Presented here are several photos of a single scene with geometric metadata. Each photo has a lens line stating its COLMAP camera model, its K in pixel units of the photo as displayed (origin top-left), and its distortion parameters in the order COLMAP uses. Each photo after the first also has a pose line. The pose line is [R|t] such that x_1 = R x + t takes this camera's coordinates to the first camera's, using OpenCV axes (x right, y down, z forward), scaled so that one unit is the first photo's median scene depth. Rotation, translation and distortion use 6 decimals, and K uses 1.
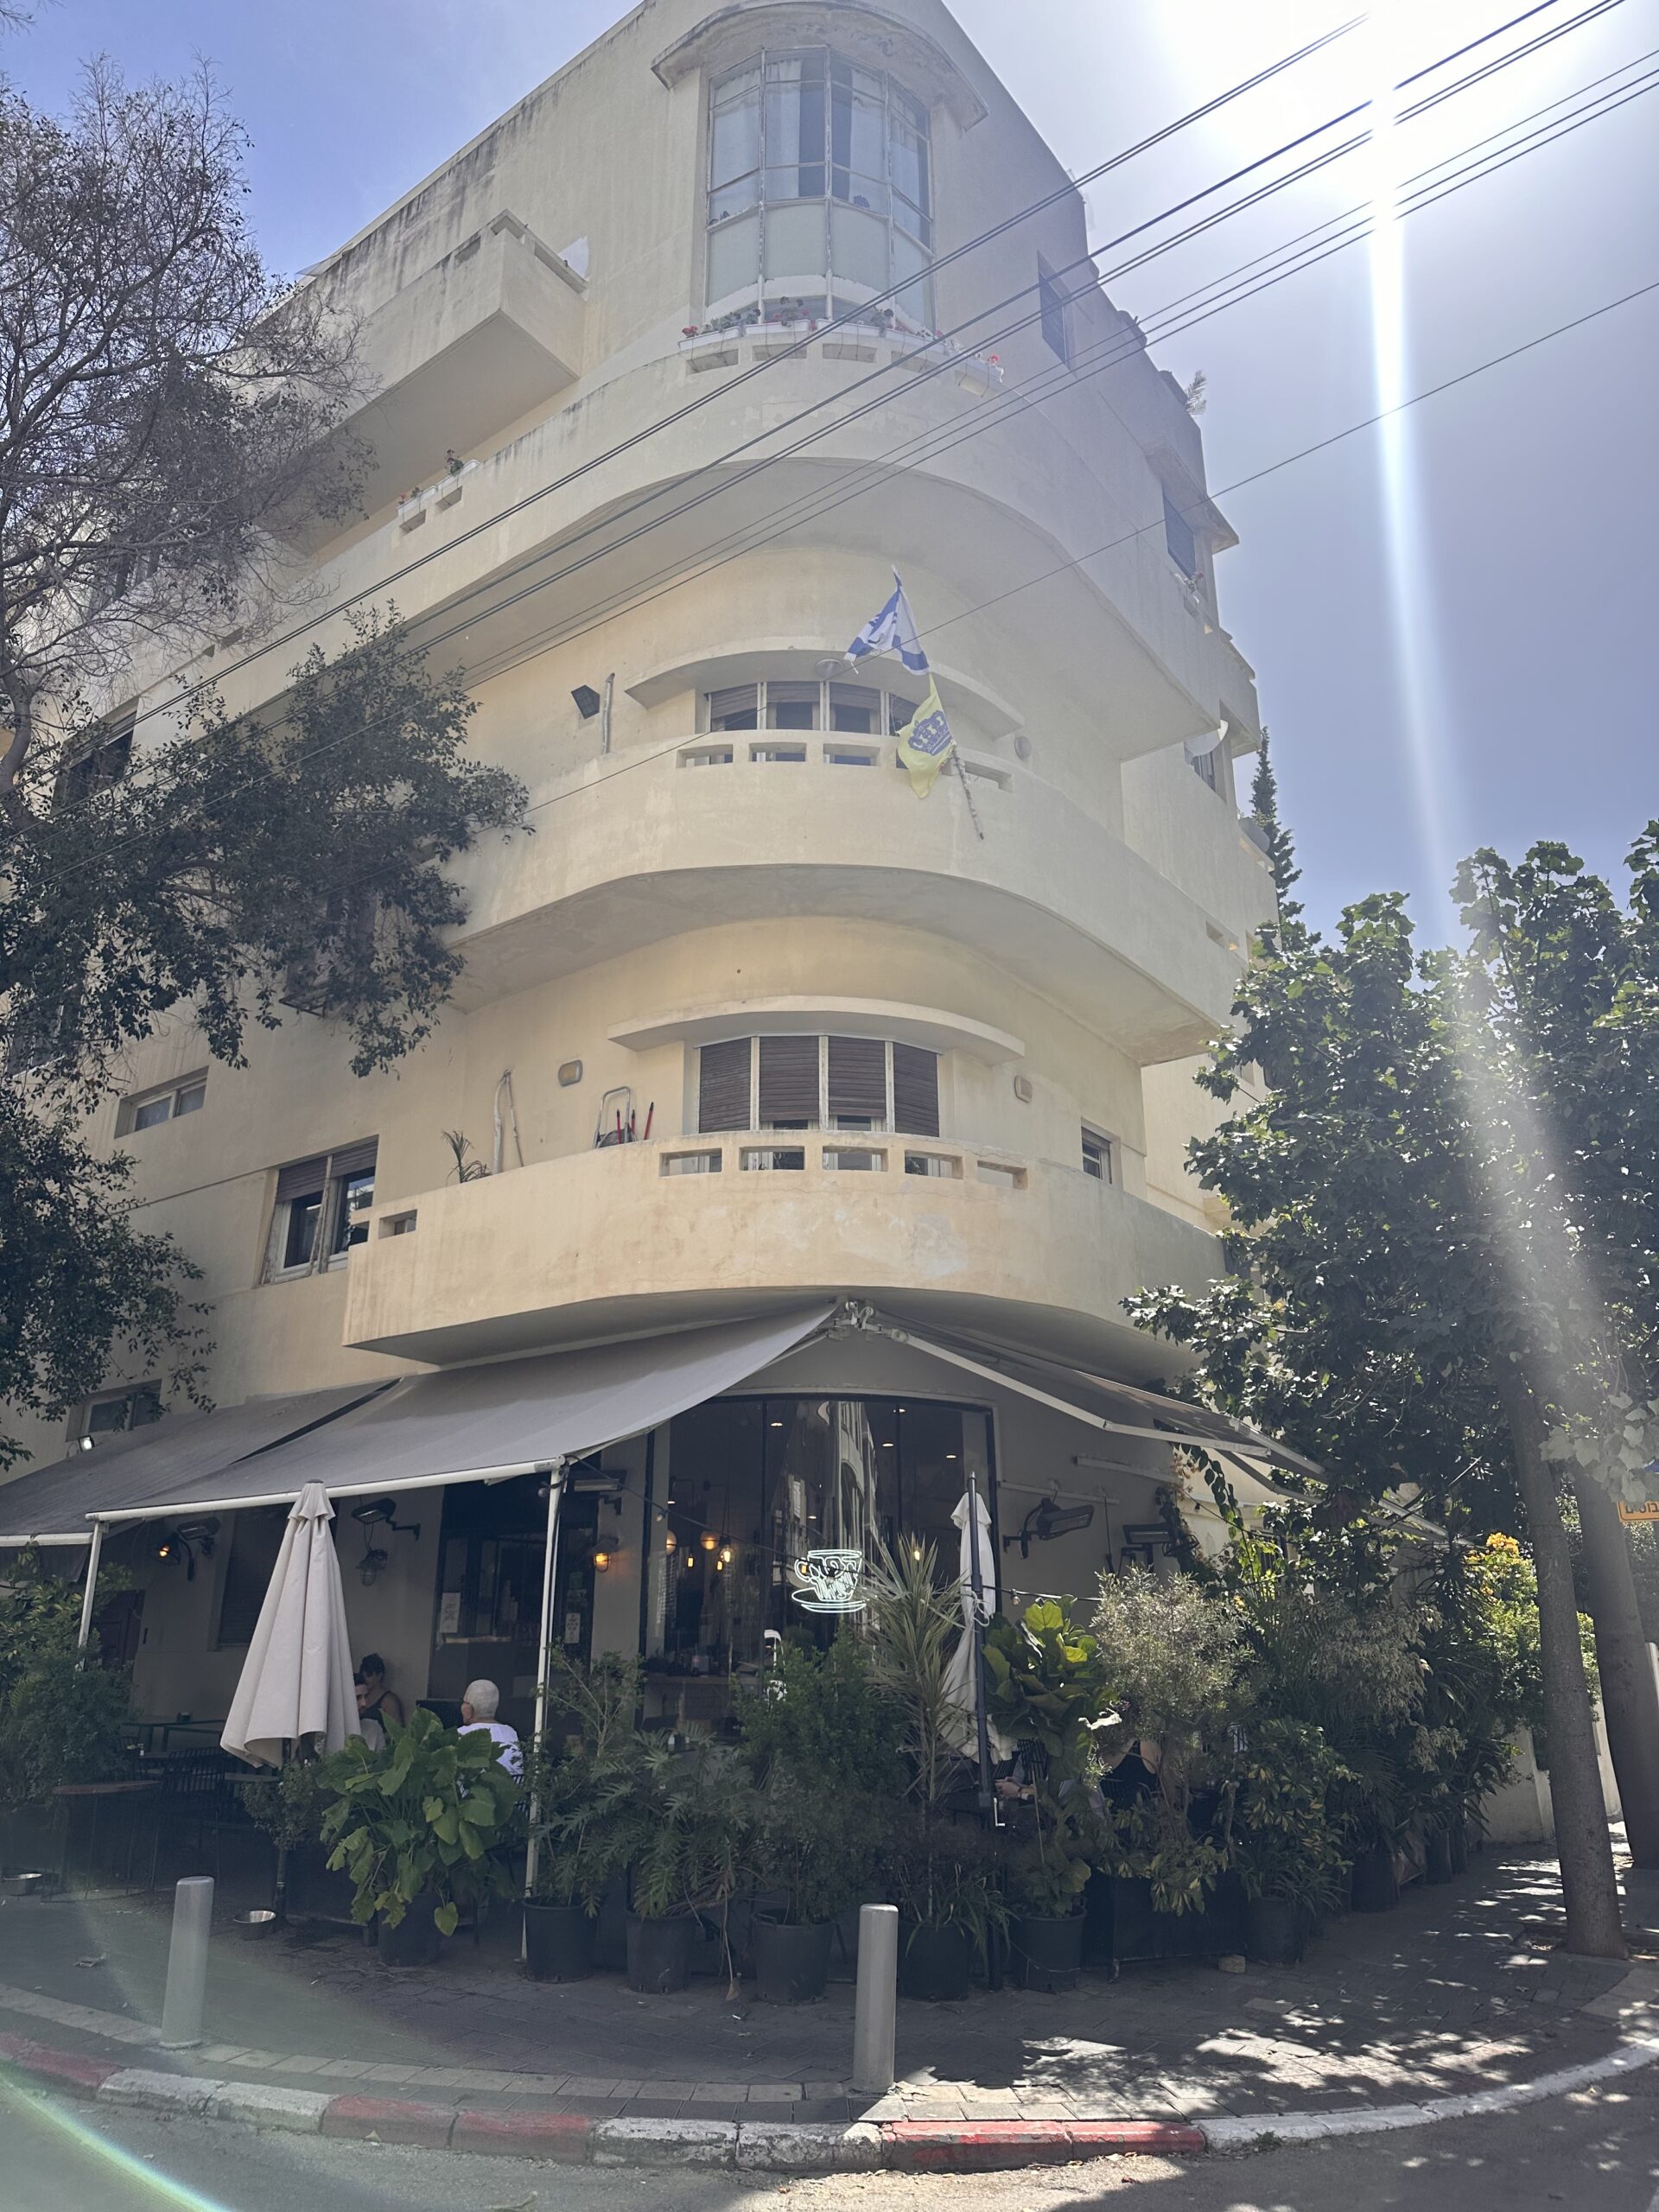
lens RADIAL K [[1353.4, 0, 829.5], [0, 1353.4, 1106.0], [0, 0, 1]] dist [0.001341, -0.000083]
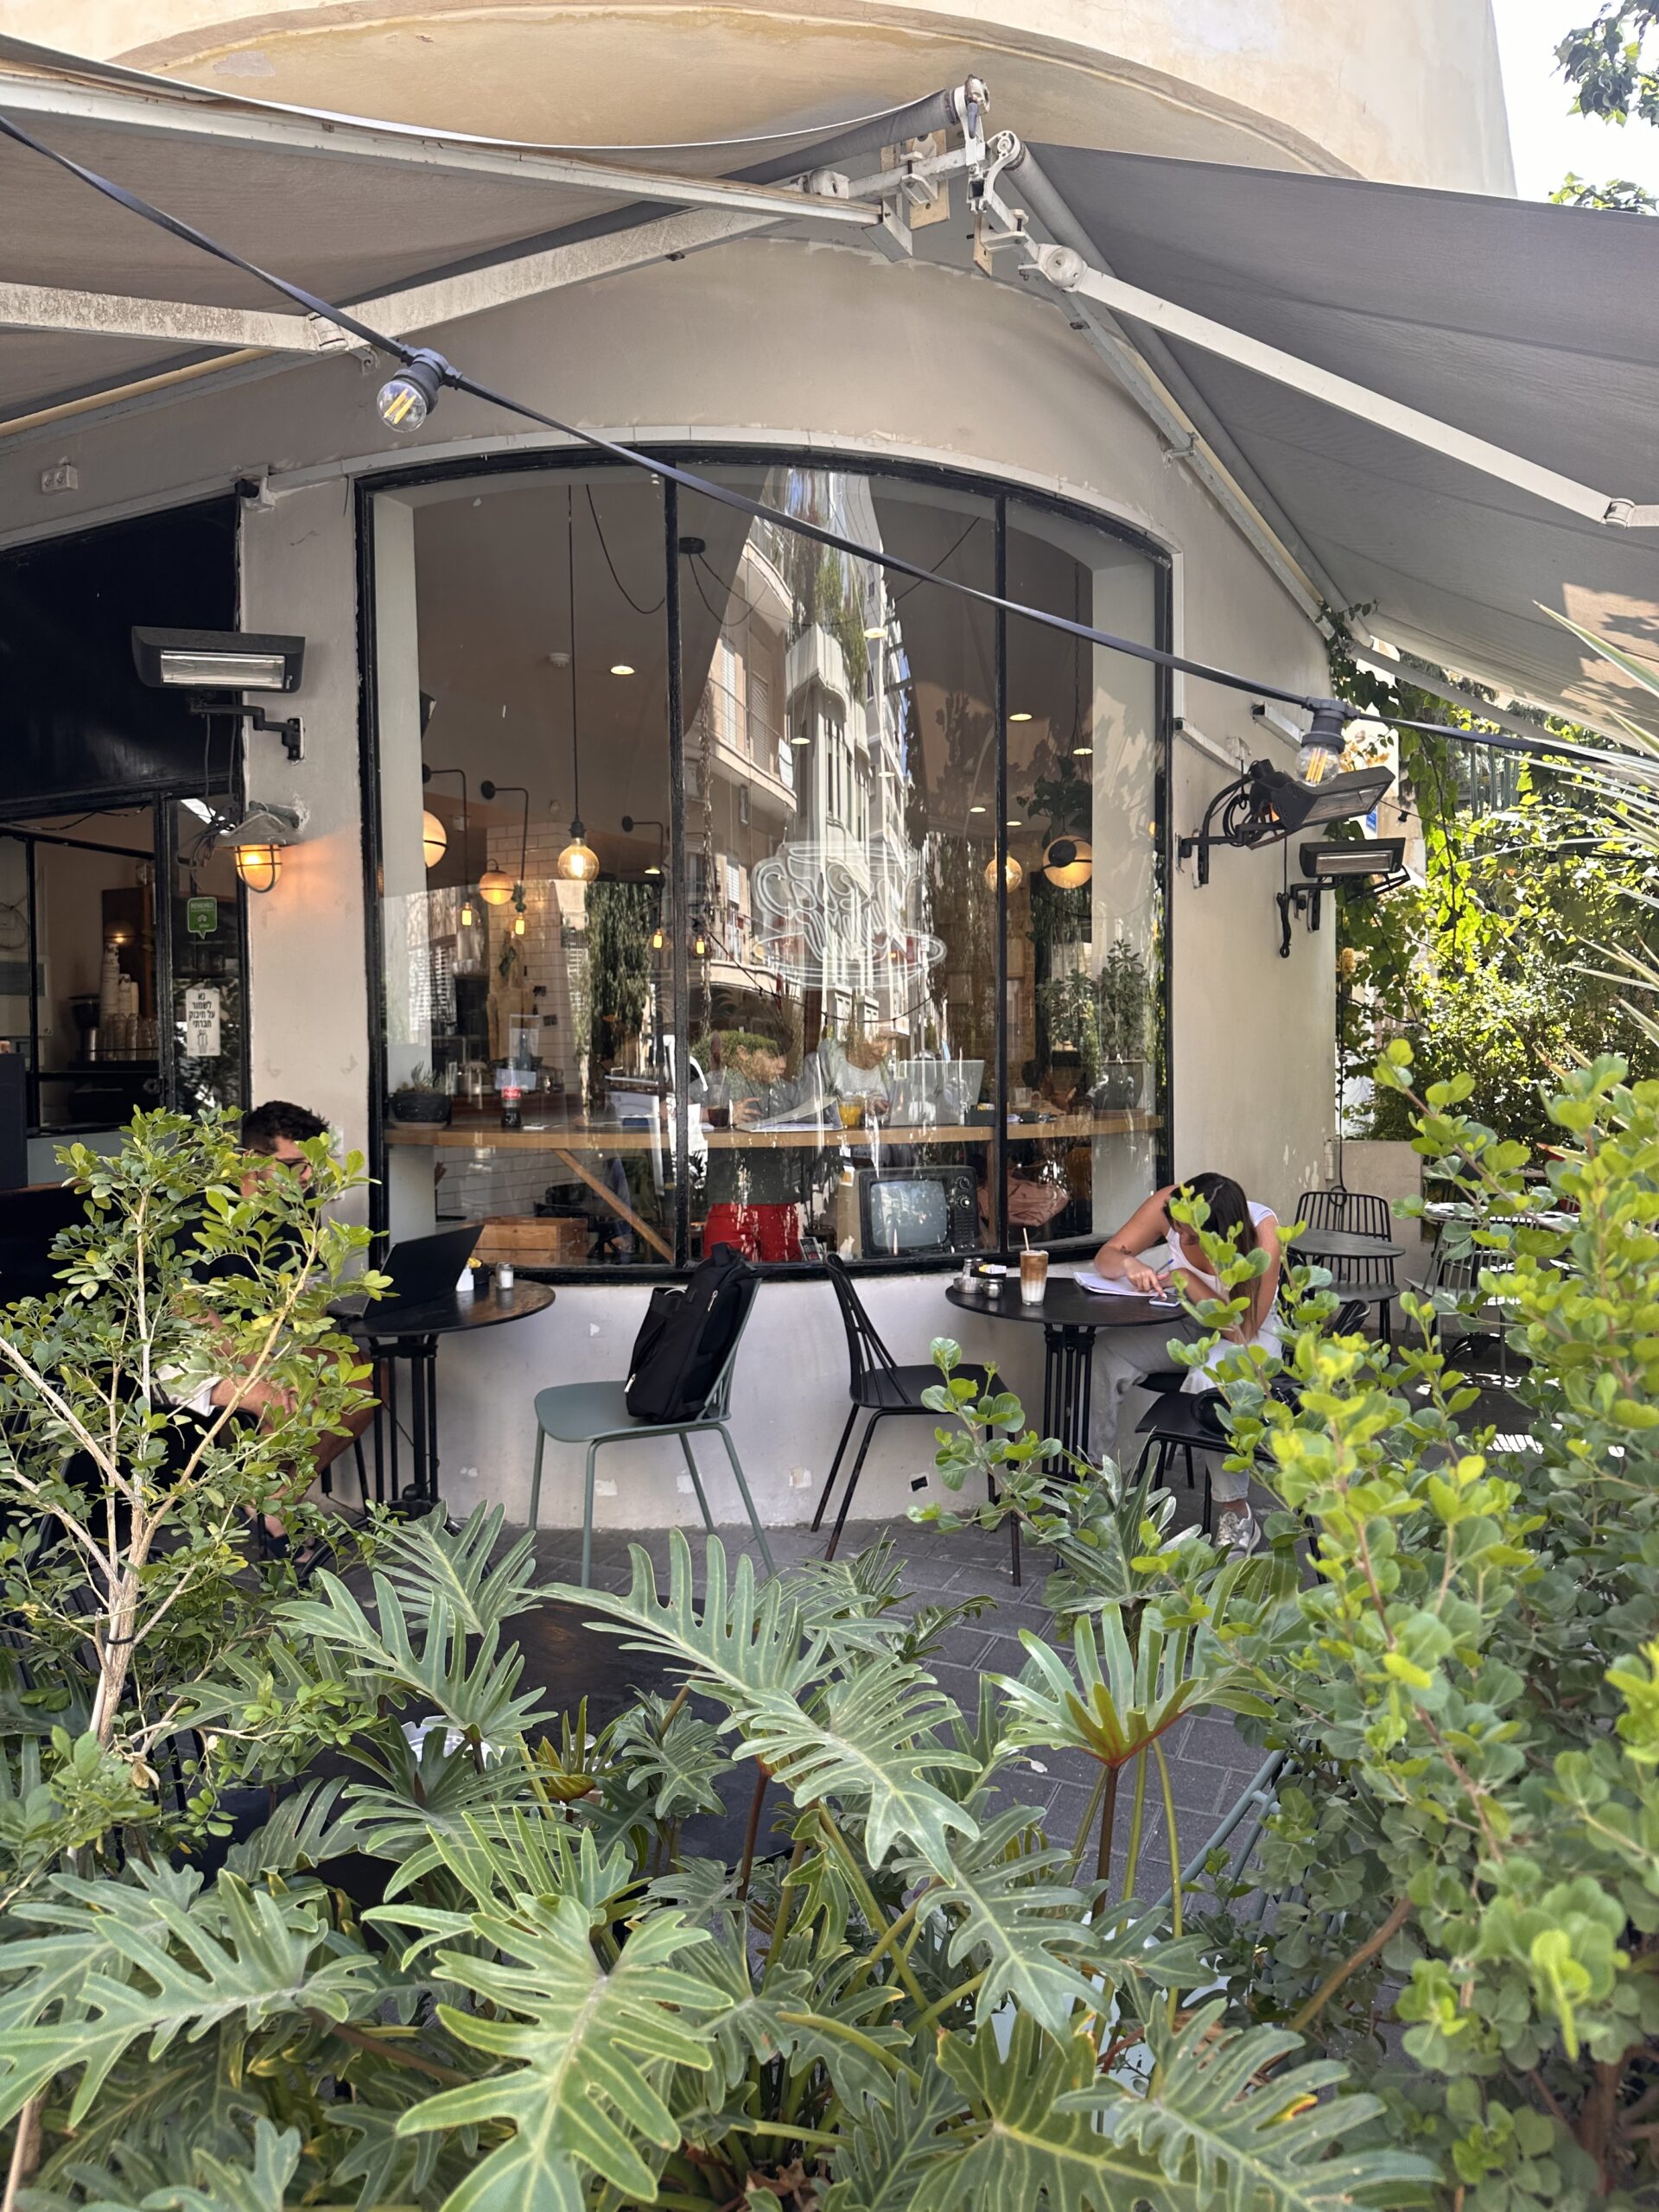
lens RADIAL K [[1353.4, 0, 829.5], [0, 1353.4, 1106.0], [0, 0, 1]] dist [0.001341, -0.000083]
pose [[0.983726, -0.010795, 0.179352, -0.072056], [-0.062803, 0.914573, 0.399514, 0.224484], [-0.168344, -0.404276, 0.899011, 0.566164]]
